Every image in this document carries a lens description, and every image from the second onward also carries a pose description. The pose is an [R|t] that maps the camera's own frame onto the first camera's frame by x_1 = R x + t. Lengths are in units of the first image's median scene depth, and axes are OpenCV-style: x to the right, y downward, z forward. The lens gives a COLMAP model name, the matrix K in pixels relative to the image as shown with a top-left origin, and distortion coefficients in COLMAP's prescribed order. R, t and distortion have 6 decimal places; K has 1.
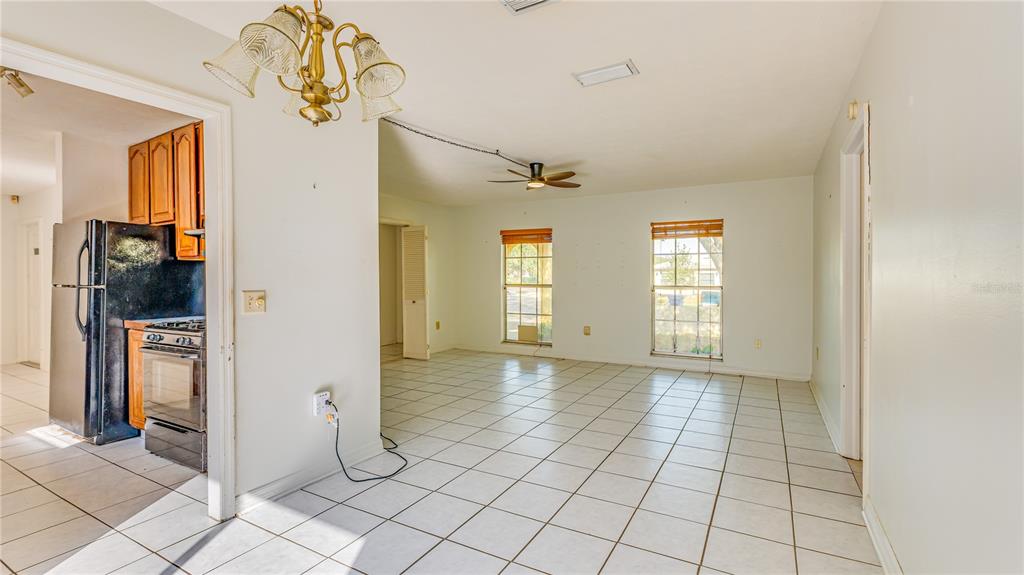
lens RADIAL K [[456.3, 0, 501.2], [0, 456.3, 282.5], [0, 0, 1]] dist [-0.003437, -0.000419]
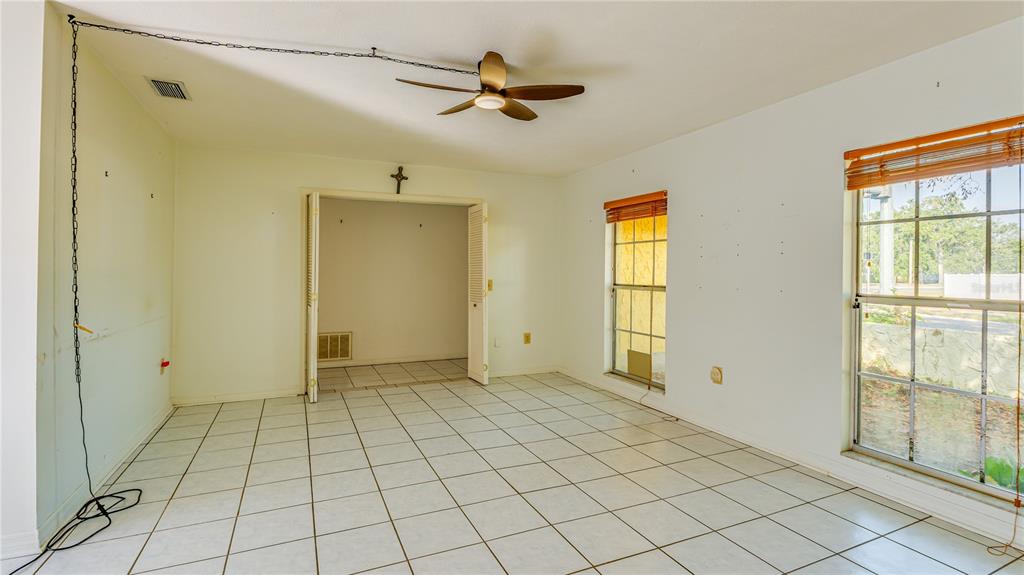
lens RADIAL K [[456.3, 0, 512.0], [0, 456.3, 277.1], [0, 0, 1]] dist [-0.003437, -0.000419]
pose [[0.802058, 0.009811, -0.597166, 0.300147], [-0.012801, 0.999918, -0.000765, -0.004406], [0.597109, 0.008258, 0.802118, 0.415145]]
